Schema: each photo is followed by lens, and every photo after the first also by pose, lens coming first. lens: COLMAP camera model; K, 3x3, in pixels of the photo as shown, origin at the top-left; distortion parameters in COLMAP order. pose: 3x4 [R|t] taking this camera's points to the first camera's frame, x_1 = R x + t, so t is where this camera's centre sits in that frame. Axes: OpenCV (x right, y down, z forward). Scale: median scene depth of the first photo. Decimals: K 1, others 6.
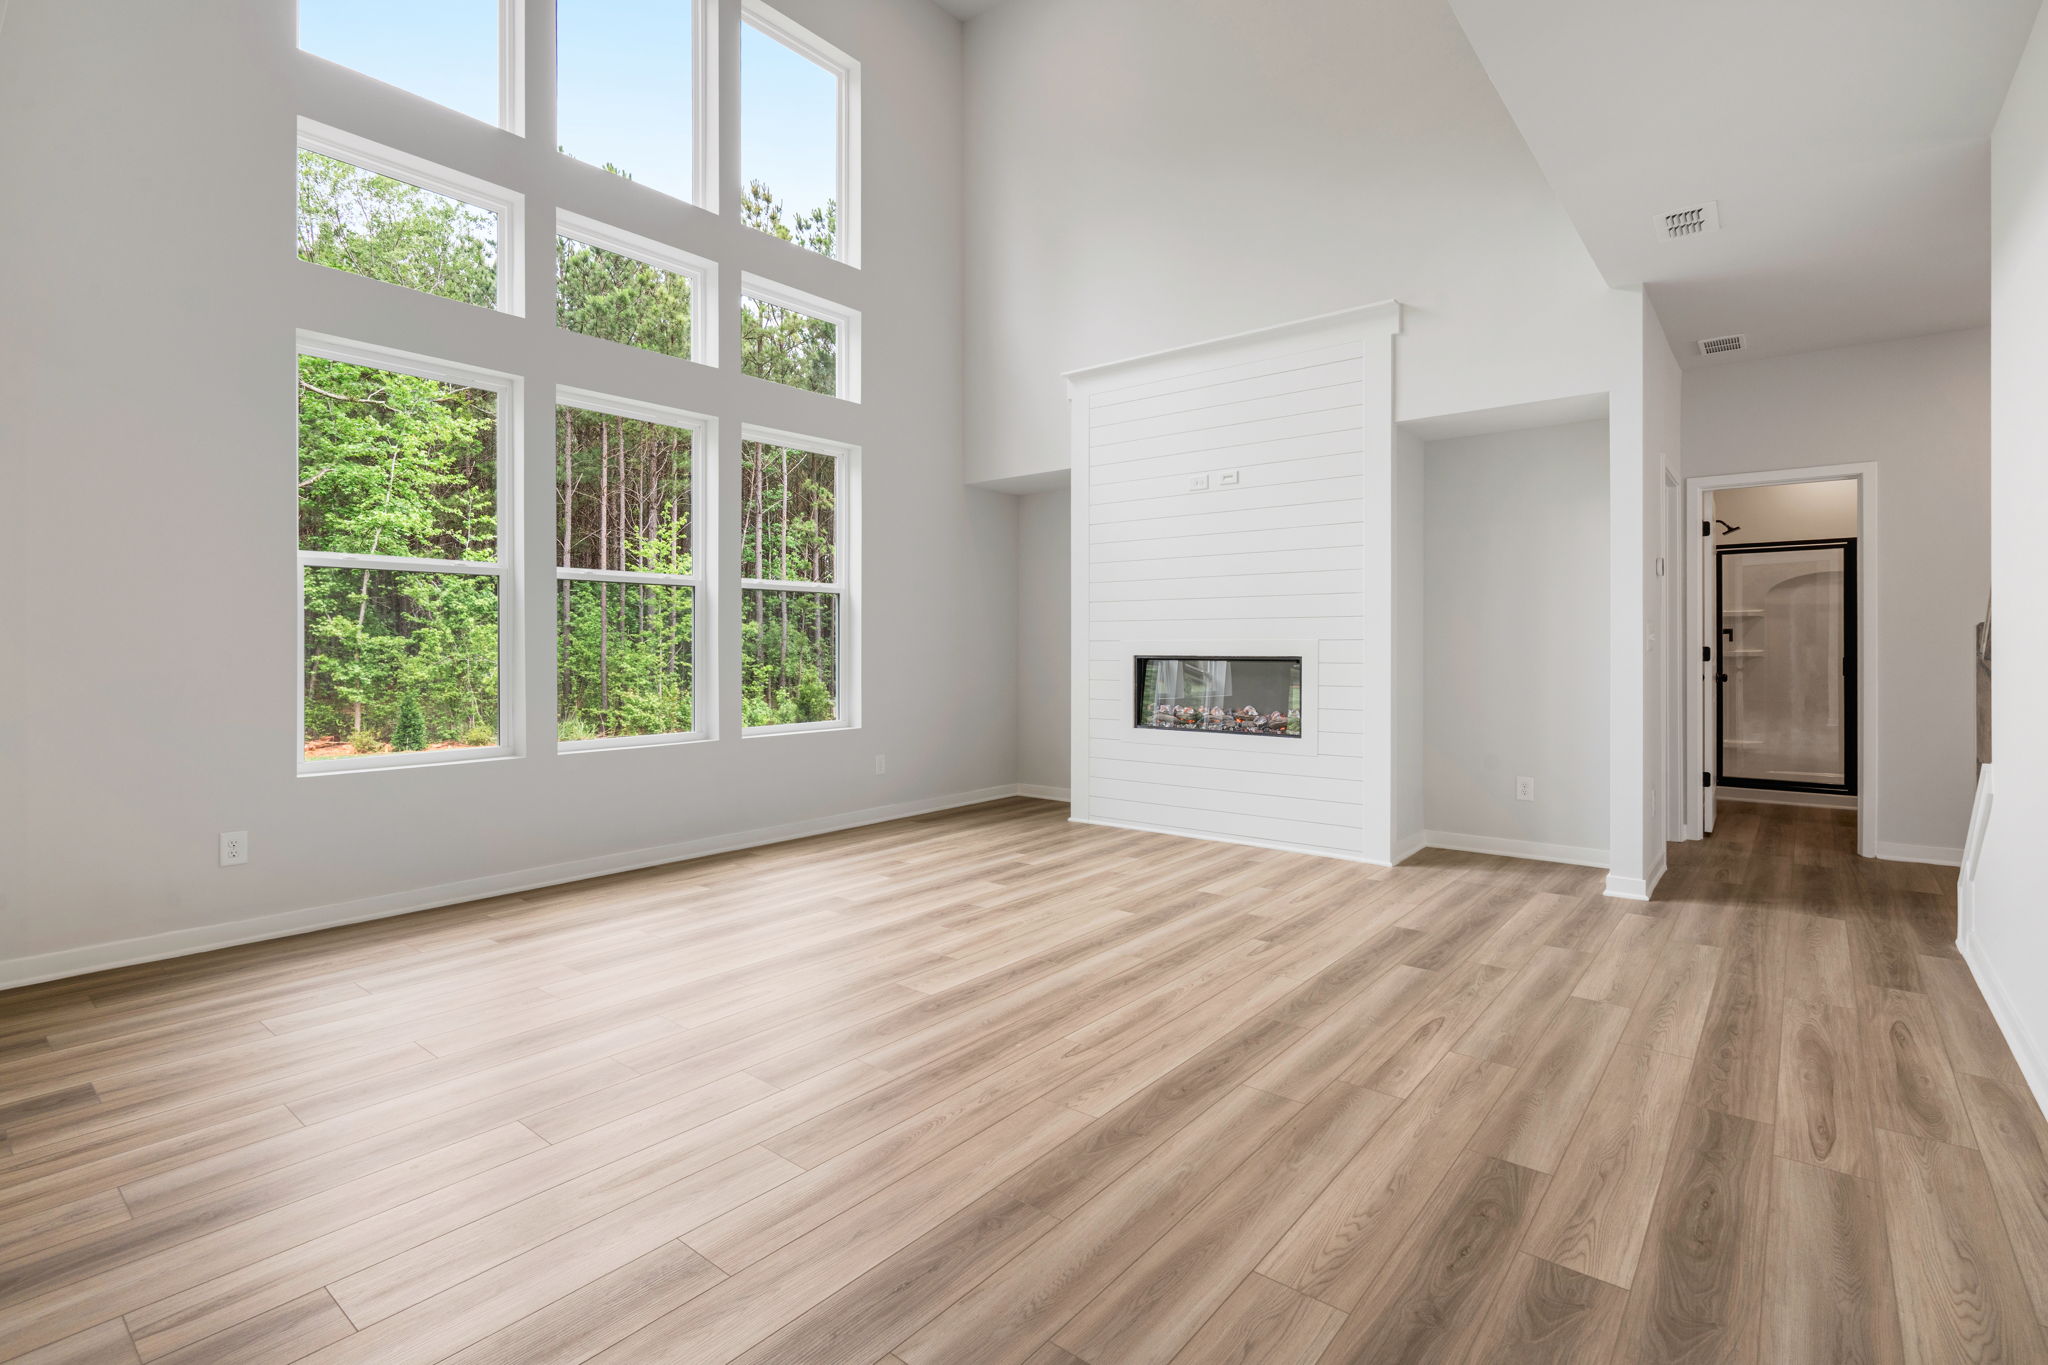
lens RADIAL K [[942.5, 0, 1021.7], [0, 942.5, 644.3], [0, 0, 1]] dist [-0.001116, -0.000099]
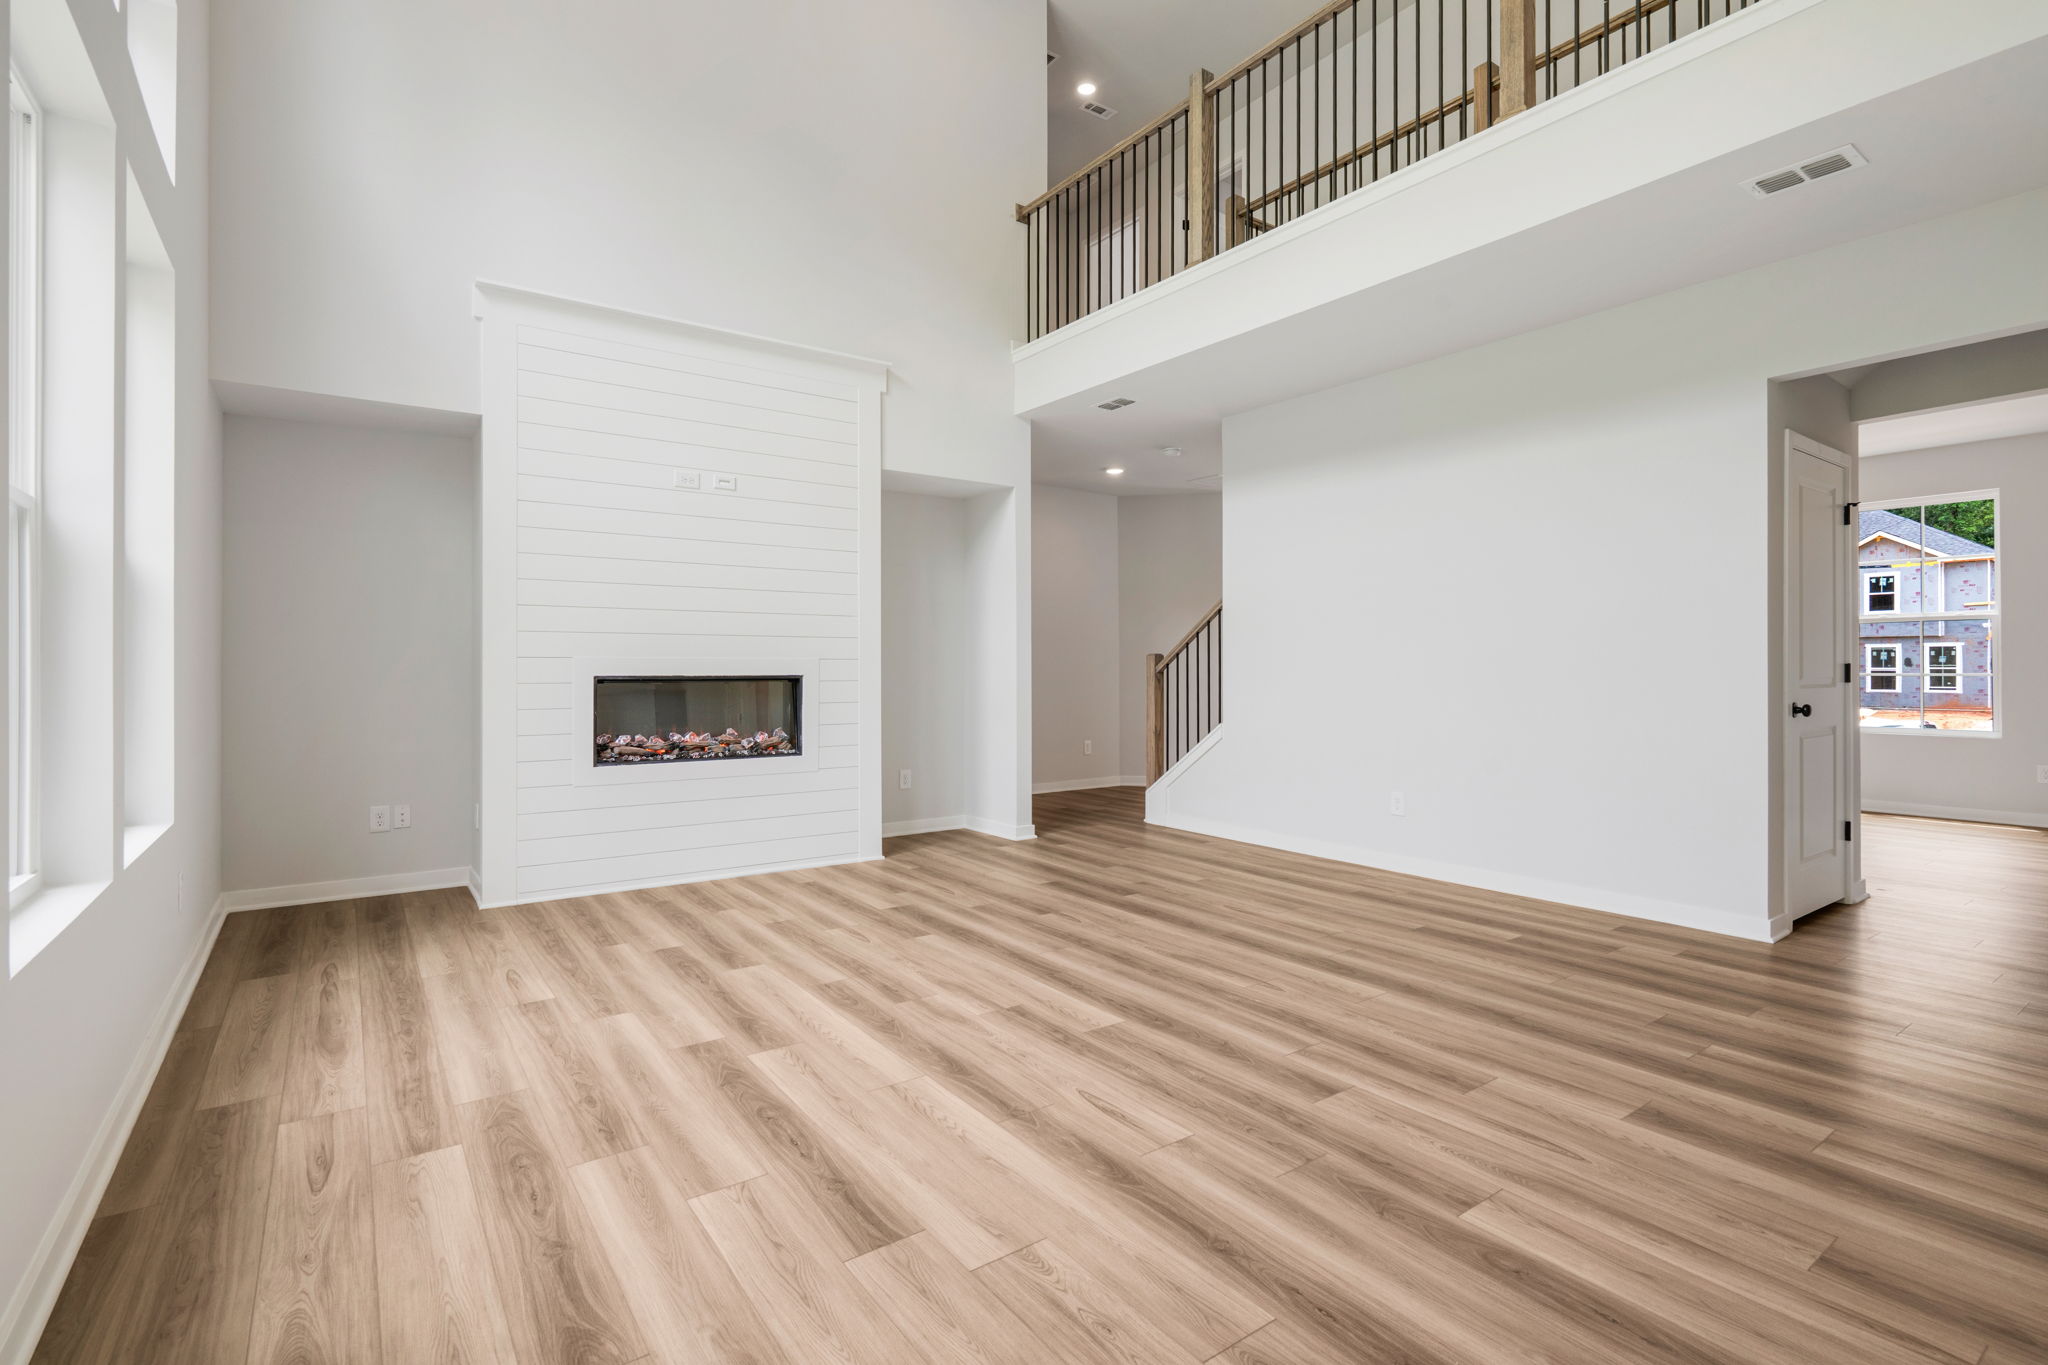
lens RADIAL K [[968.1, 0, 1001.2], [0, 968.1, 664.9], [0, 0, 1]] dist [-0.003583, -0.000328]
pose [[0.269651, 0.005903, 0.962940, -0.923139], [-0.004528, 0.999978, -0.004862, 0.007820], [-0.962947, -0.003049, 0.269672, 0.719169]]
